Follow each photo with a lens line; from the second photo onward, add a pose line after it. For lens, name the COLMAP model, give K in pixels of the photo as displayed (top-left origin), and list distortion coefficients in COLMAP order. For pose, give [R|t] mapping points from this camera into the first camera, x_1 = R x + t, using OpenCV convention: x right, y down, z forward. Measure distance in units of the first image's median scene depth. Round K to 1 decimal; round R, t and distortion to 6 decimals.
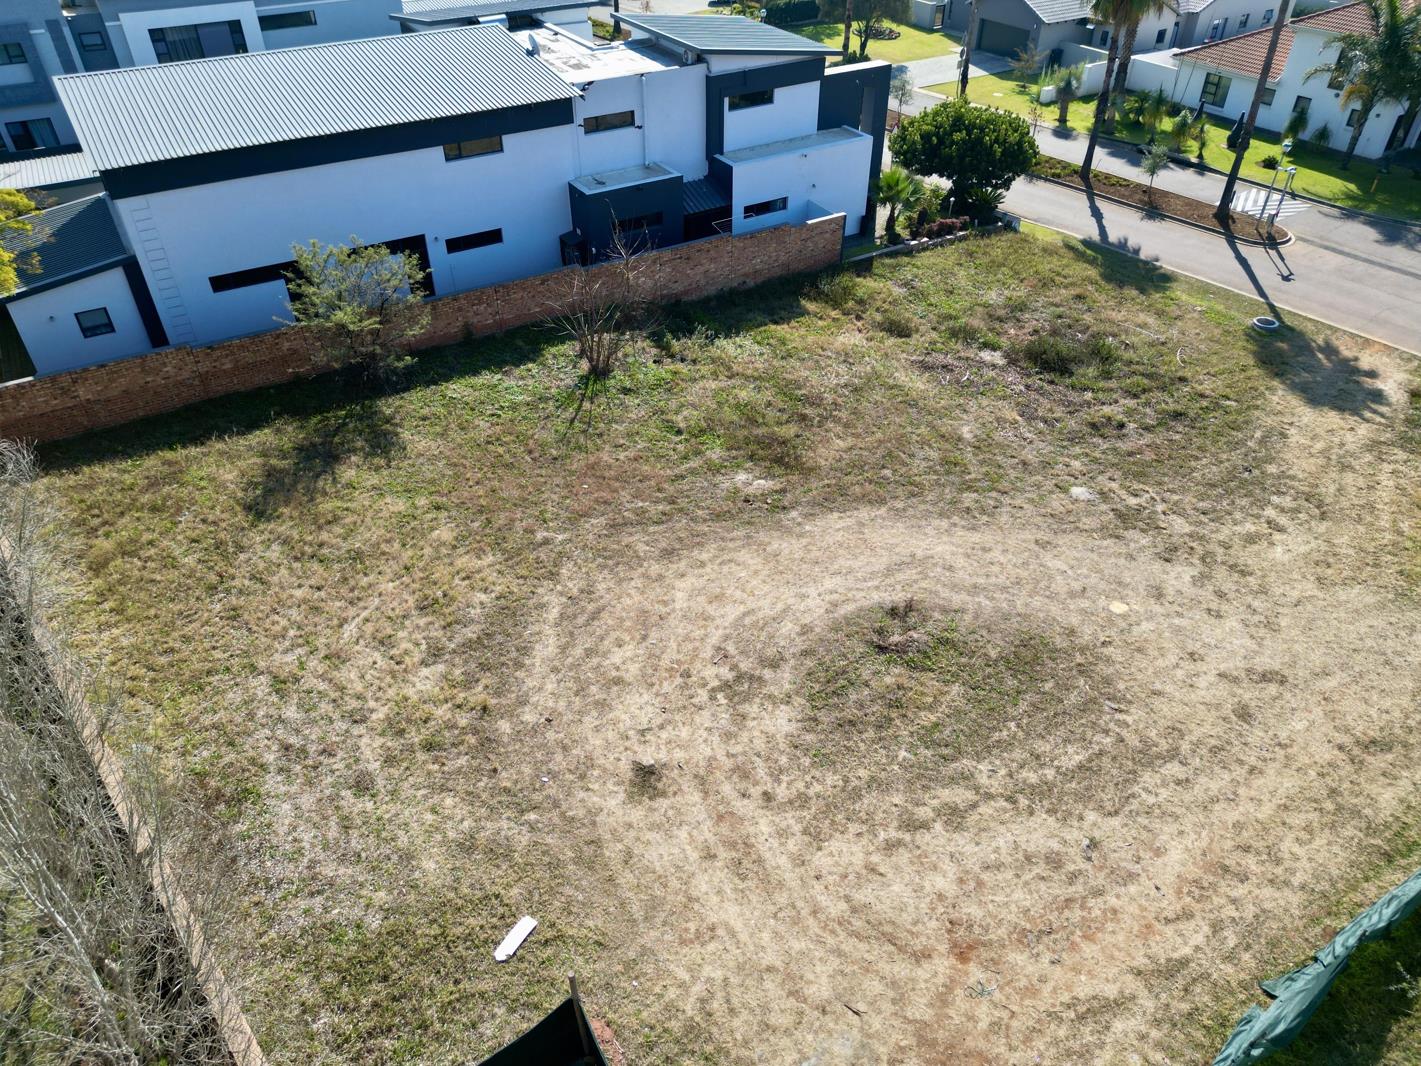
lens RADIAL K [[1000.3, 0, 710.5], [0, 1000.3, 533.0], [0, 0, 1]] dist [0.076069, -0.082851]
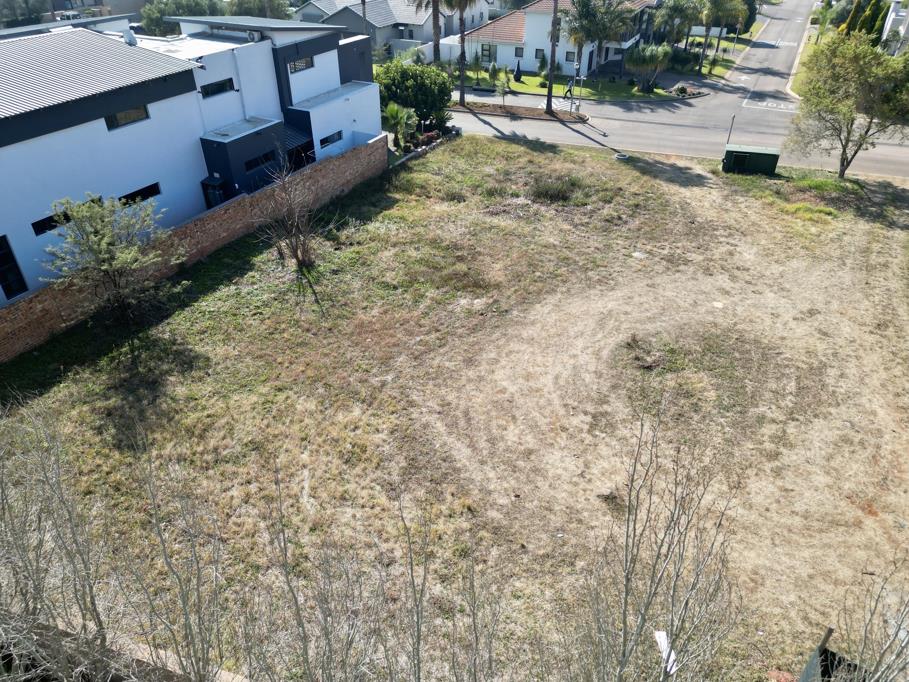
lens RADIAL K [[639.9, 0, 454.5], [0, 639.9, 341.0], [0, 0, 1]] dist [0.076069, -0.082851]
pose [[0.848483, -0.299332, 0.436436, -0.306816], [0.327001, 0.944943, 0.012366, -0.016131], [-0.416109, 0.132223, 0.899650, 0.181784]]
